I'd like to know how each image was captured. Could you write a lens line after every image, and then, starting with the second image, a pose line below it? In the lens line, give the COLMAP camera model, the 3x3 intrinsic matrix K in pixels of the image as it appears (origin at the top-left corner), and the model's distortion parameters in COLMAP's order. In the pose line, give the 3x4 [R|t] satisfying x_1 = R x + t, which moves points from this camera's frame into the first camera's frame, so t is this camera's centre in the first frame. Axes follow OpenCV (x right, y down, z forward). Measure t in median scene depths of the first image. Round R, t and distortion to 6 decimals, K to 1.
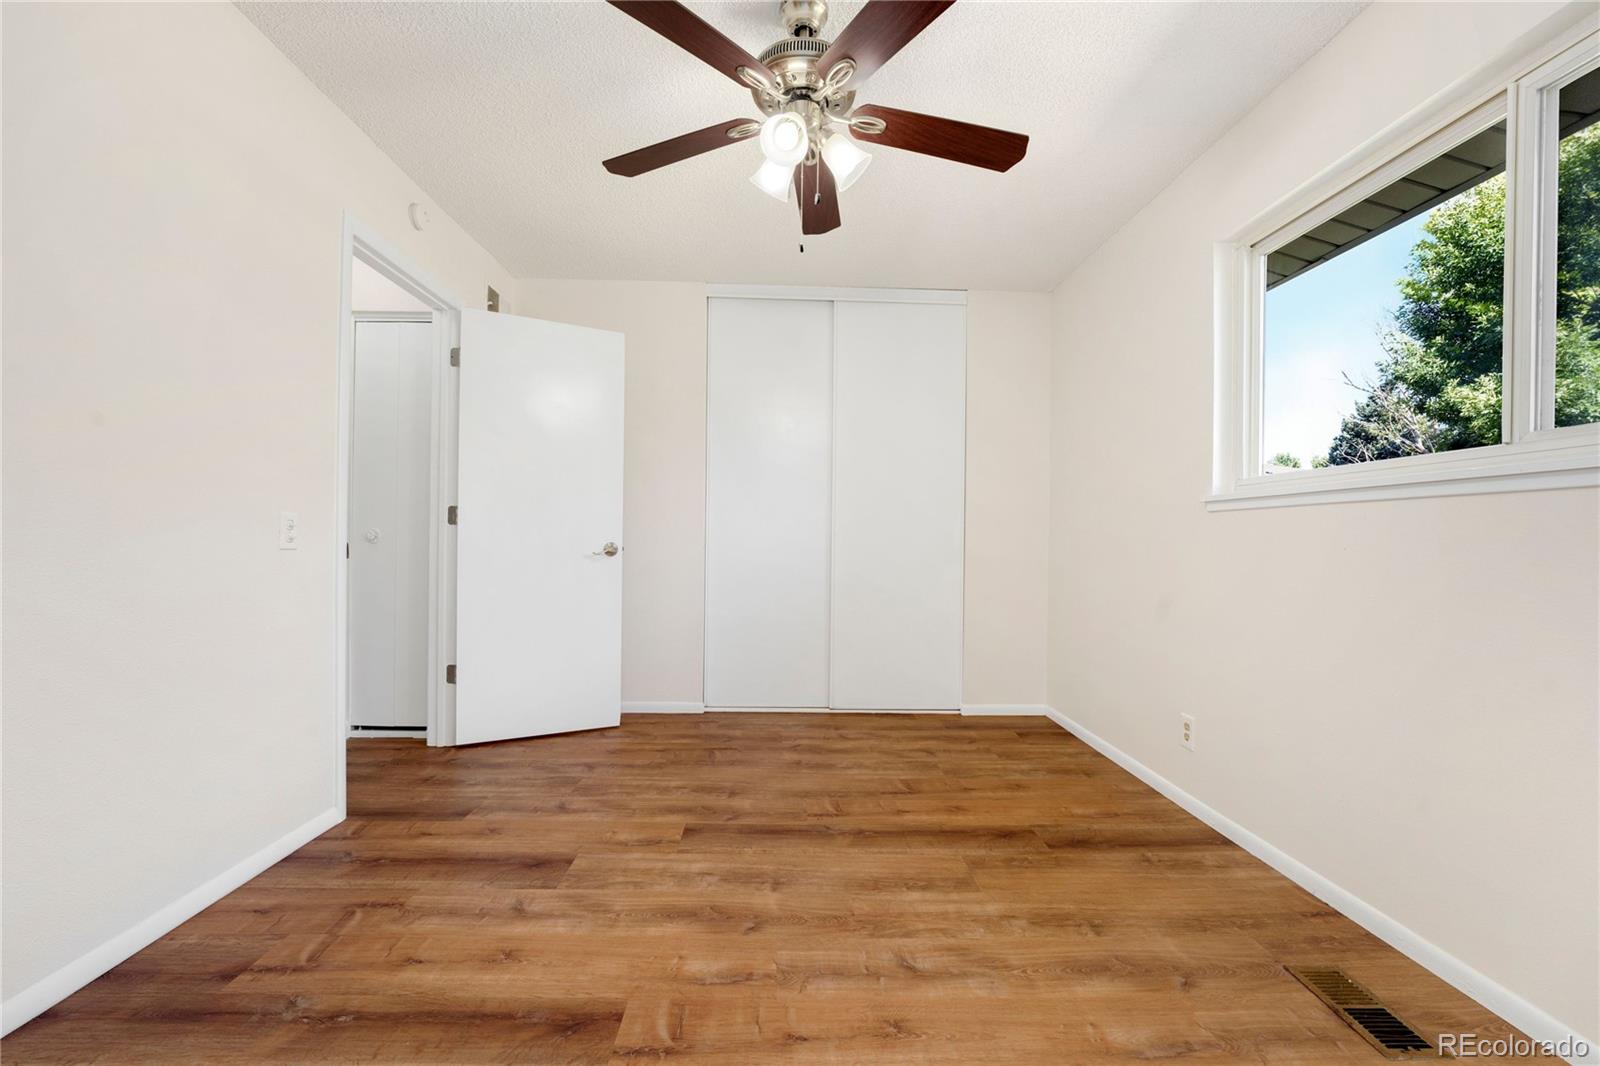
lens RADIAL K [[649.2, 0, 795.4], [0, 649.2, 539.1], [0, 0, 1]] dist [0.008531, -0.000241]
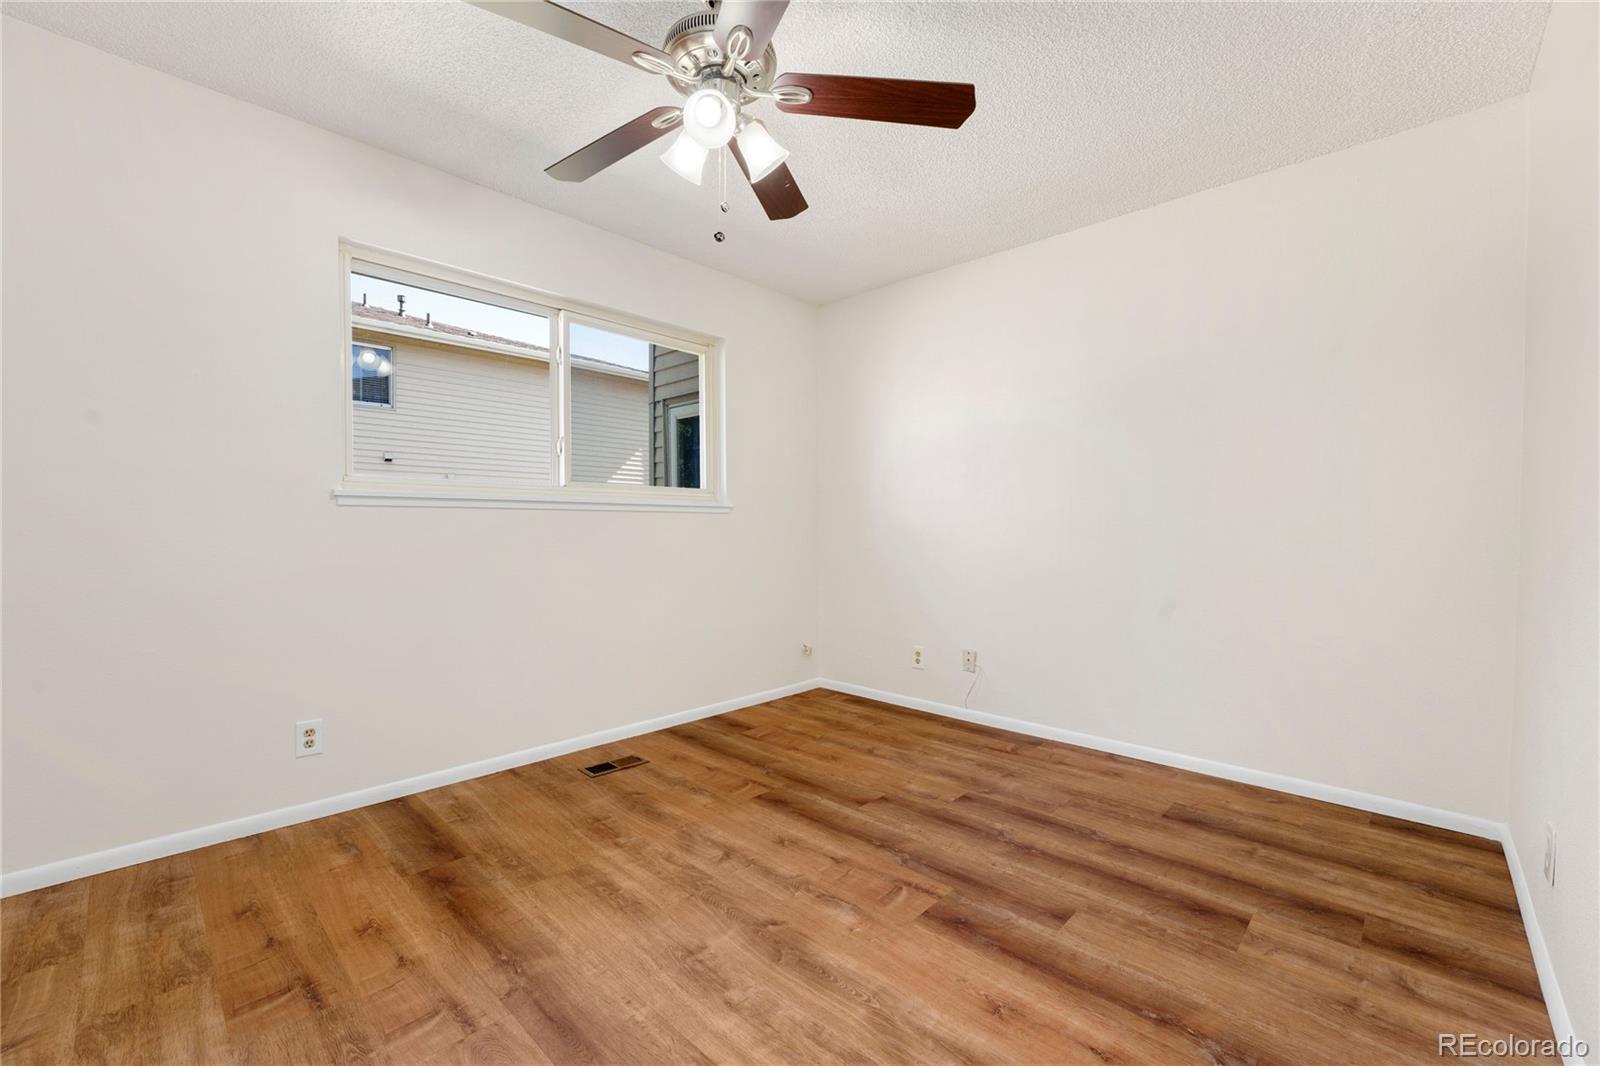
lens RADIAL K [[649.2, 0, 798.7], [0, 649.2, 533.2], [0, 0, 1]] dist [0.008531, -0.000241]
pose [[-0.696278, -0.018194, 0.717542, -0.796537], [-0.014317, 0.999832, 0.011459, -0.028672], [-0.717630, -0.002295, -0.696421, 1.643009]]
